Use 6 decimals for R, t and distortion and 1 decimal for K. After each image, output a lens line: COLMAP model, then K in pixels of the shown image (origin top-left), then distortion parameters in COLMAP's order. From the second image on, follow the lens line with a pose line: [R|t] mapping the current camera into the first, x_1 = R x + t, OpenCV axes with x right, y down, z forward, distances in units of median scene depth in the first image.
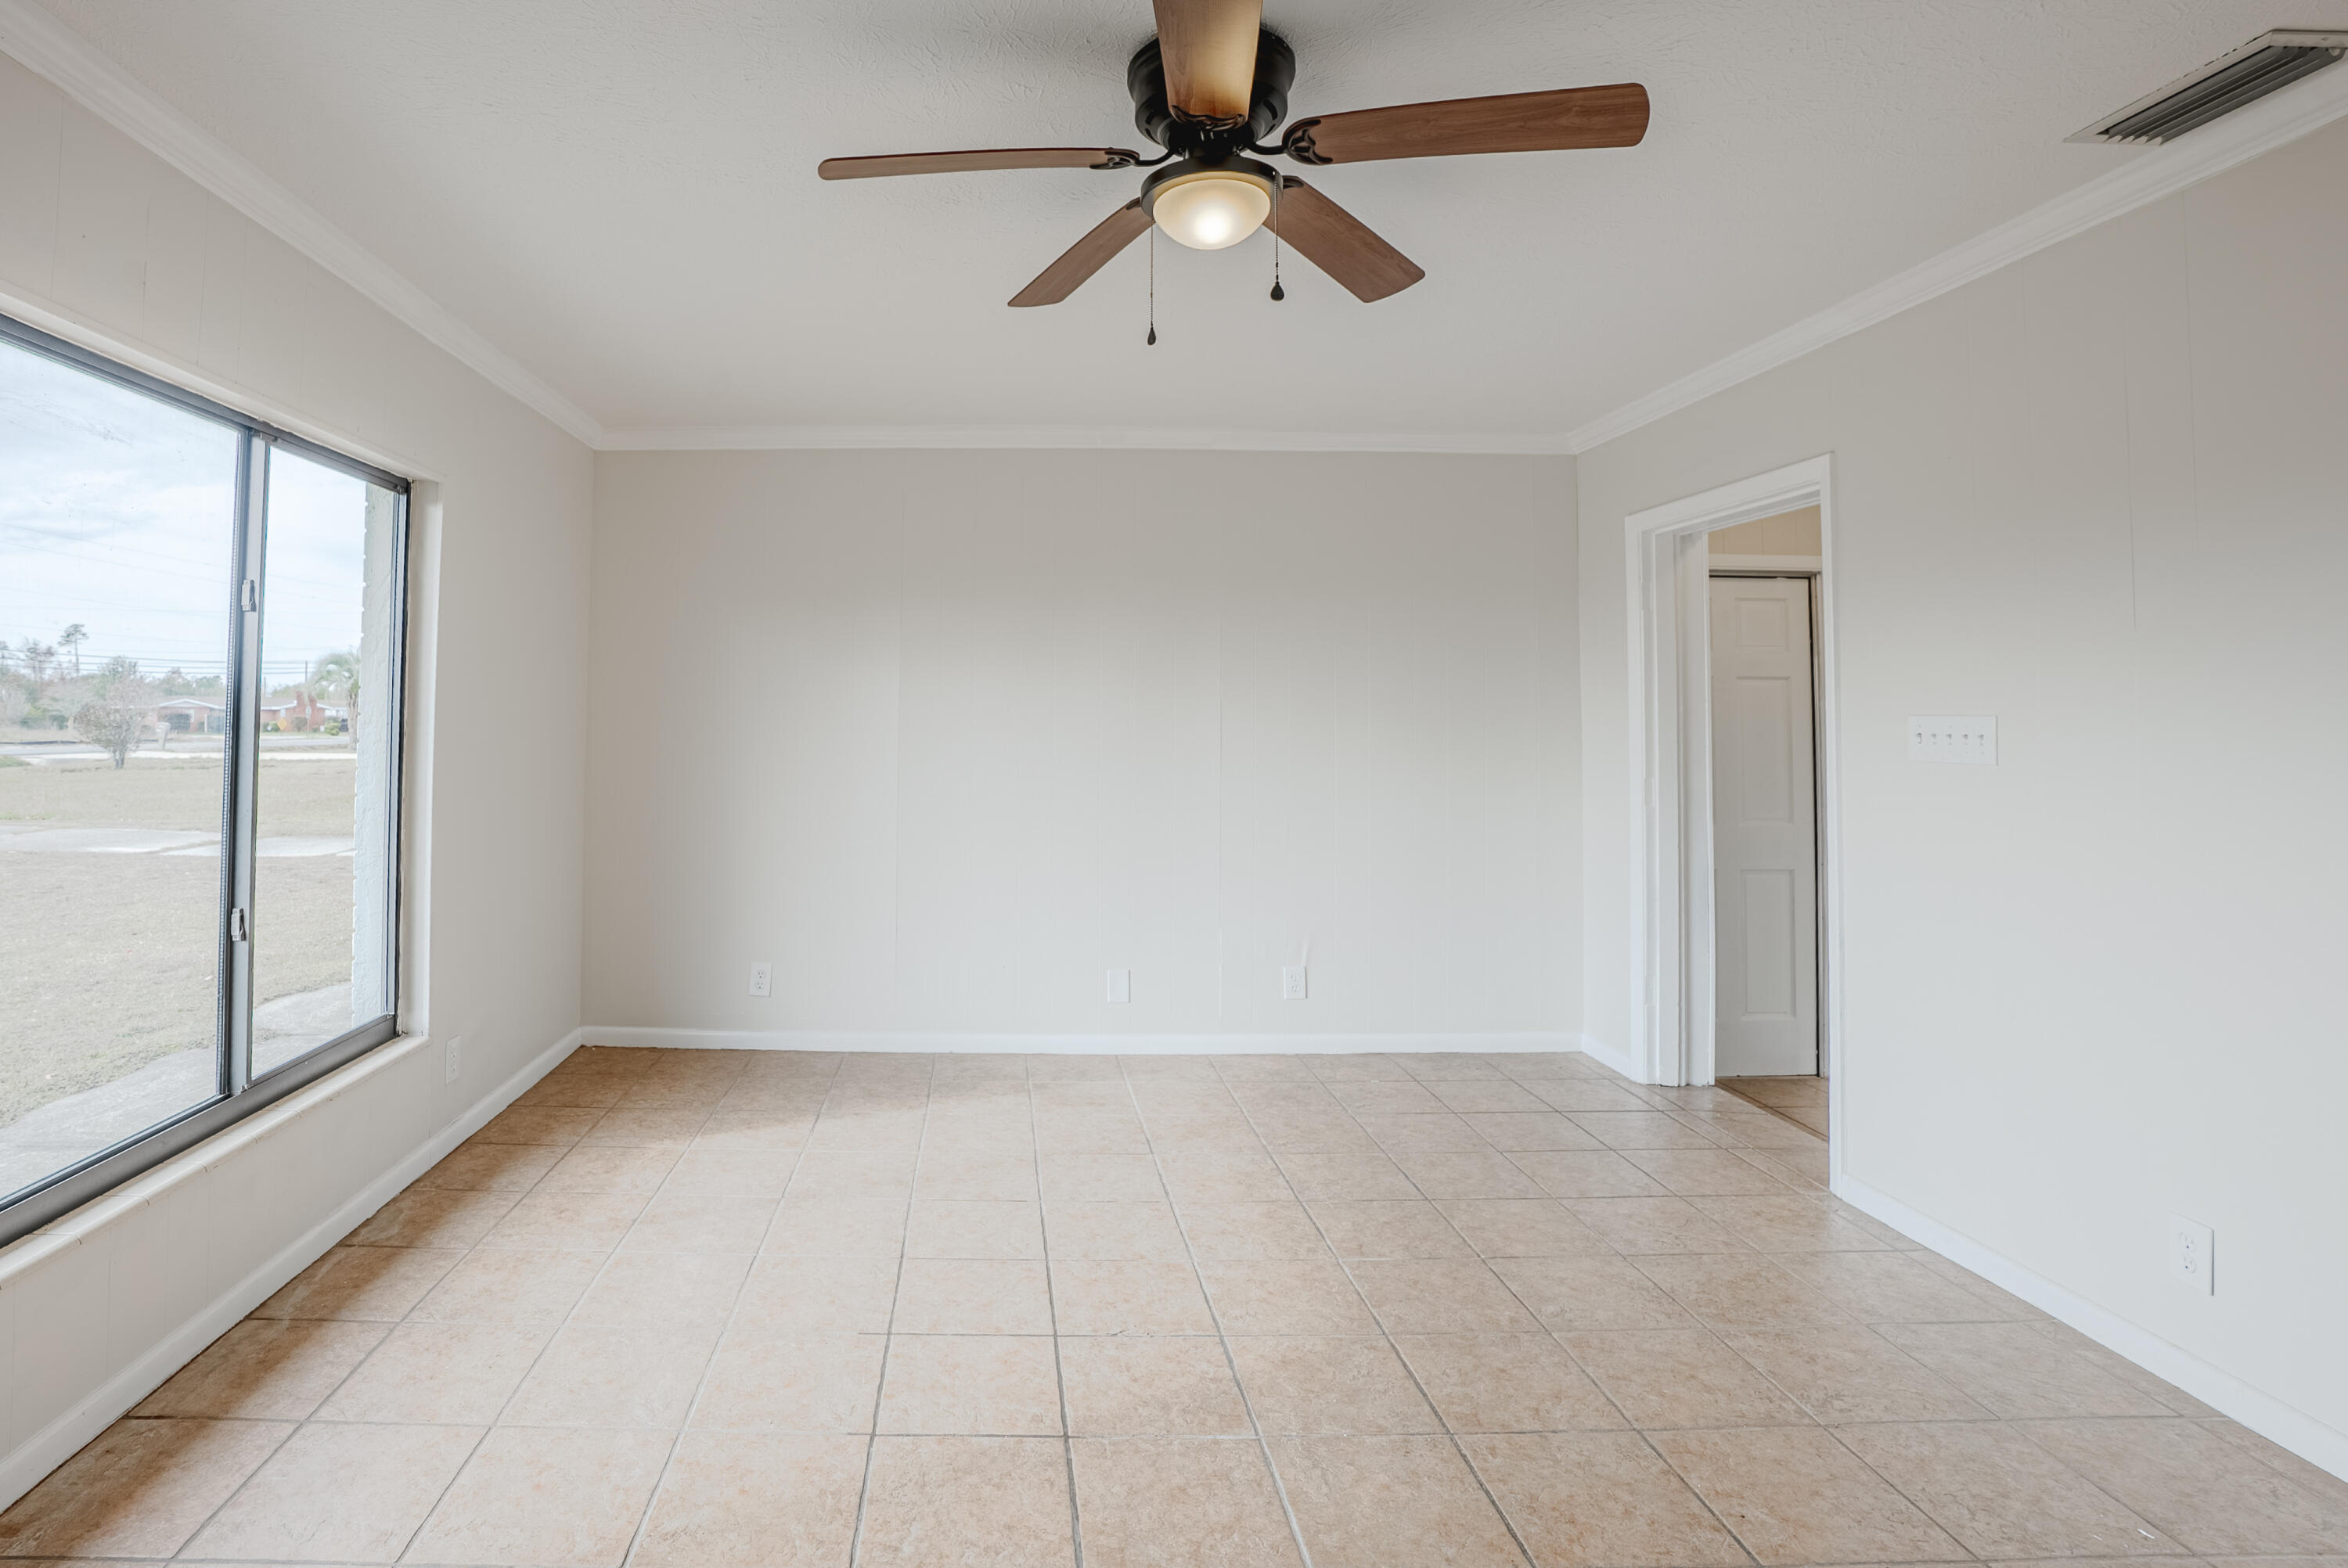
lens RADIAL K [[1170.8, 0, 1031.1], [0, 1170.8, 654.3], [0, 0, 1]] dist [-0.041946, 0.004560]
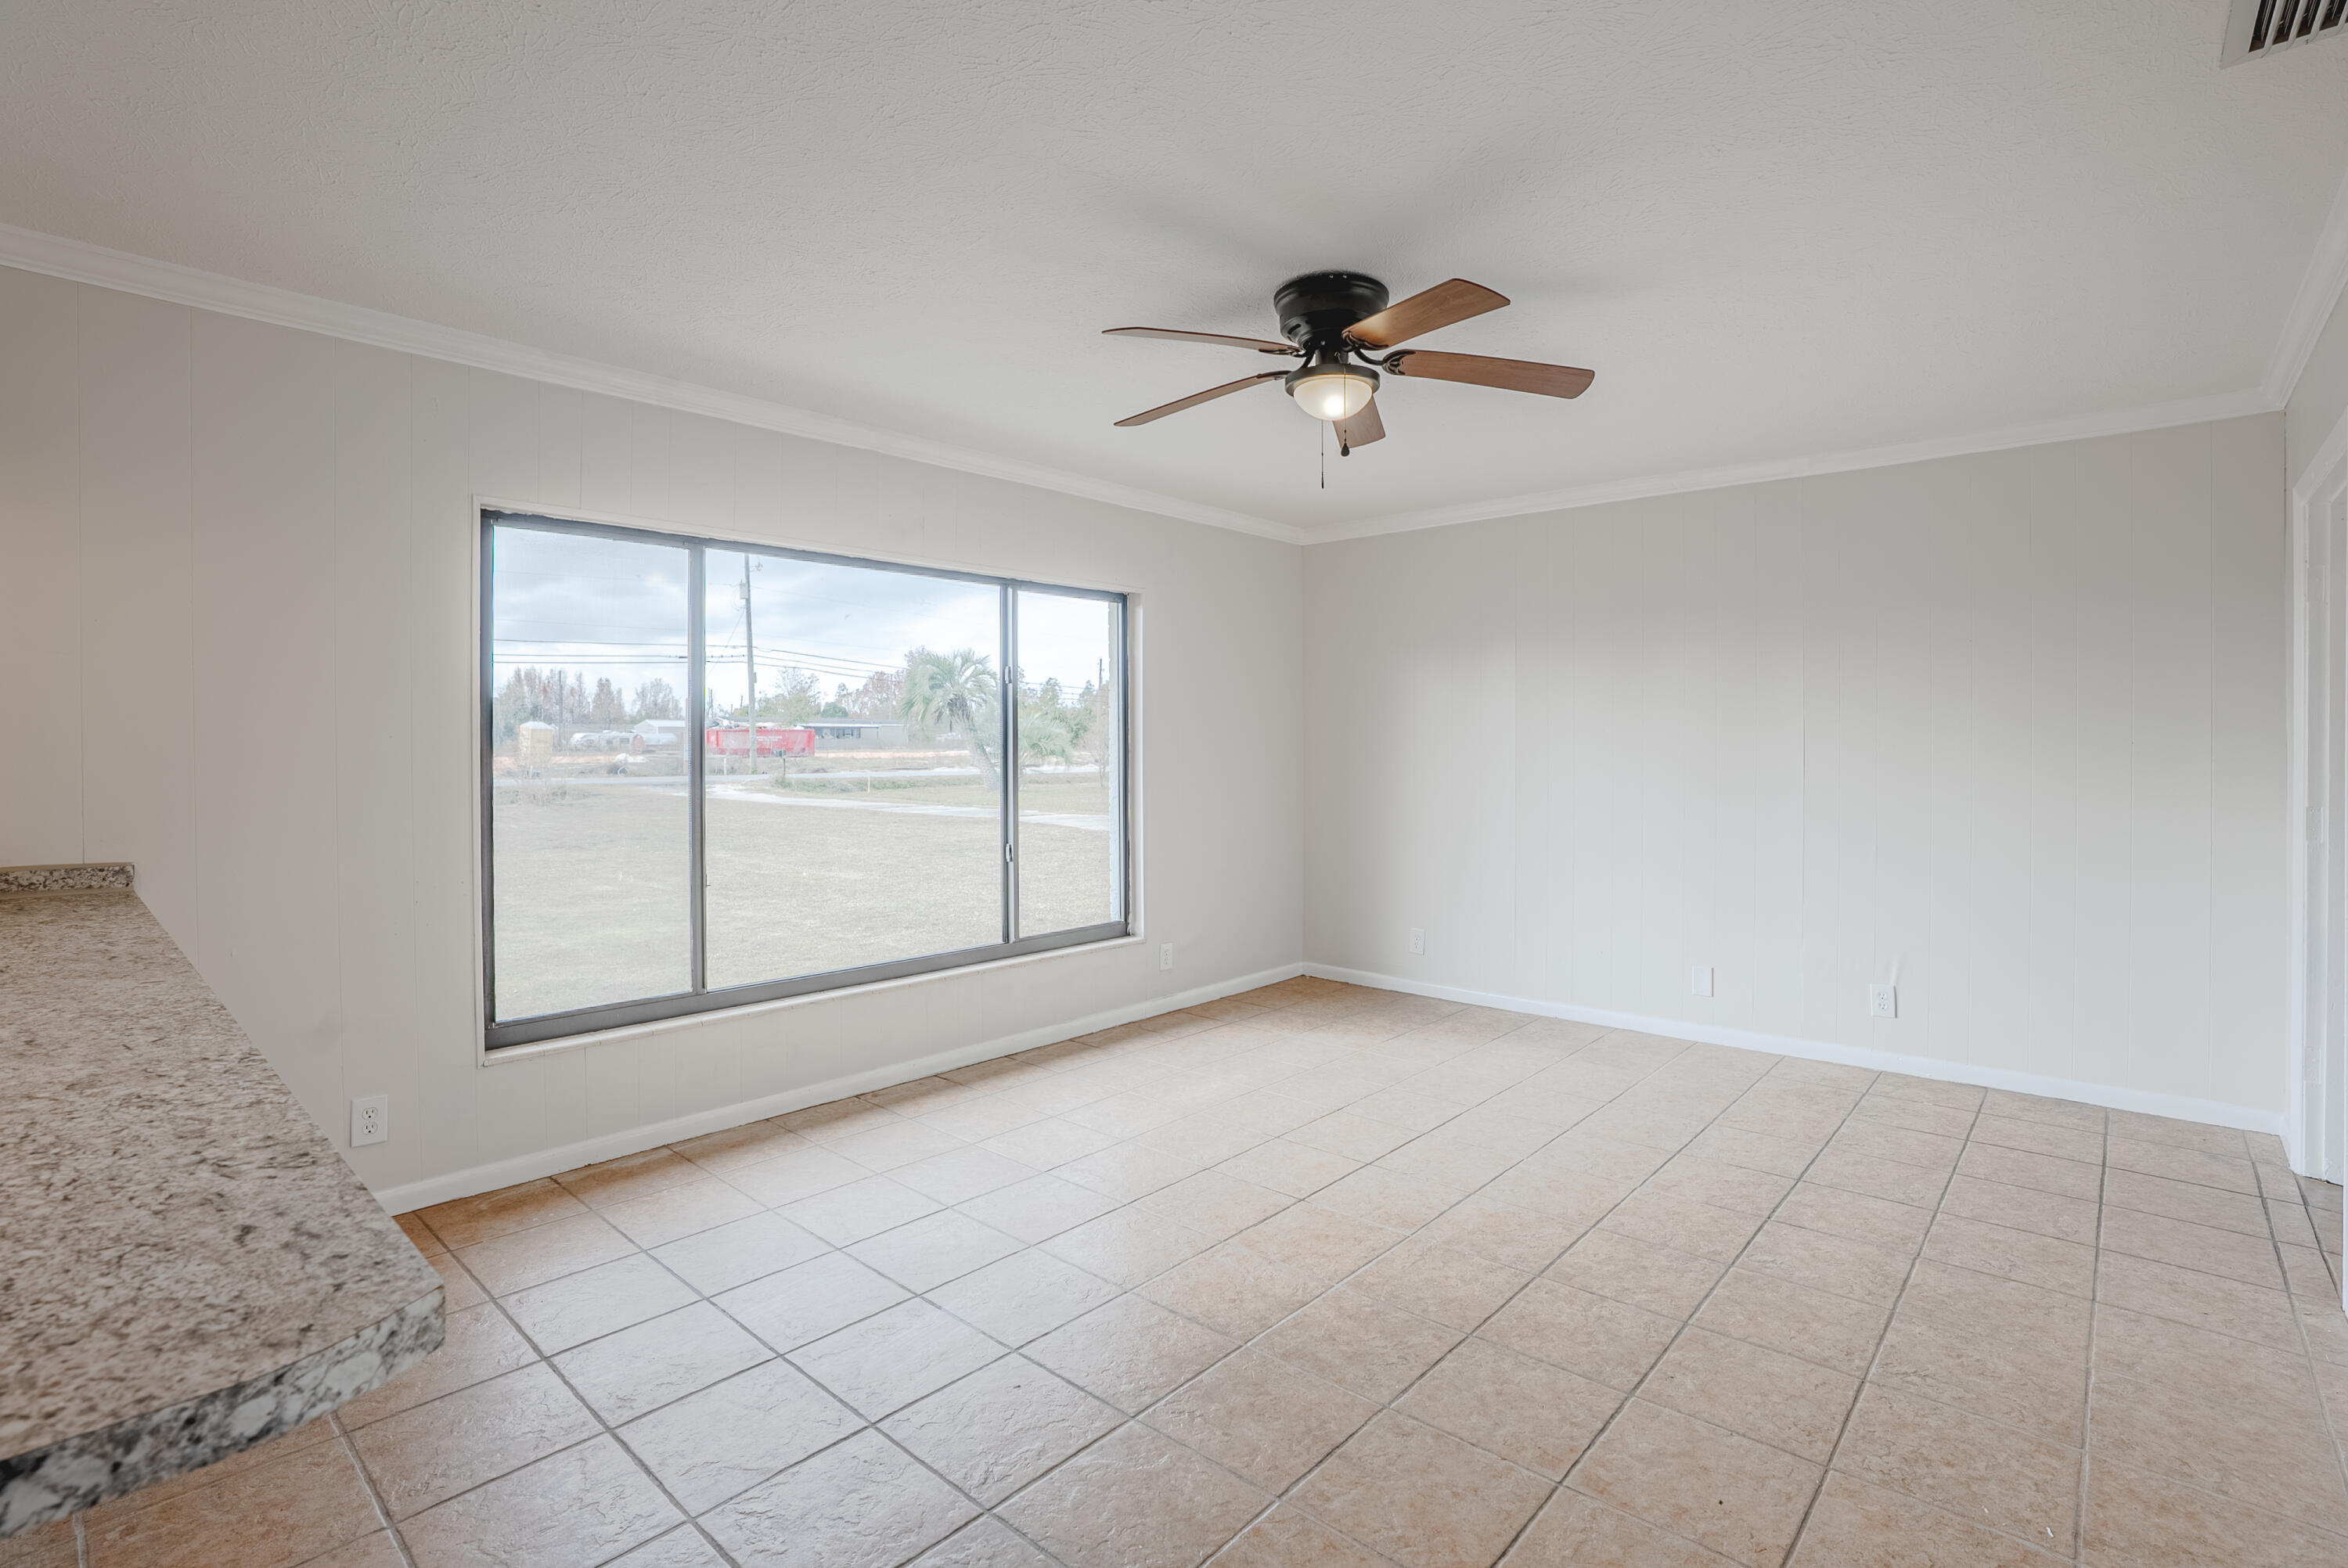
lens RADIAL K [[1115.6, 0, 1187.4], [0, 1115.6, 749.8], [0, 0, 1]] dist [-0.055152, 0.015538]
pose [[0.747177, -0.000521, -0.664625, 0.641627], [0.042950, 0.997947, 0.047502, -0.006373], [0.663236, -0.064038, 0.745665, -0.131349]]
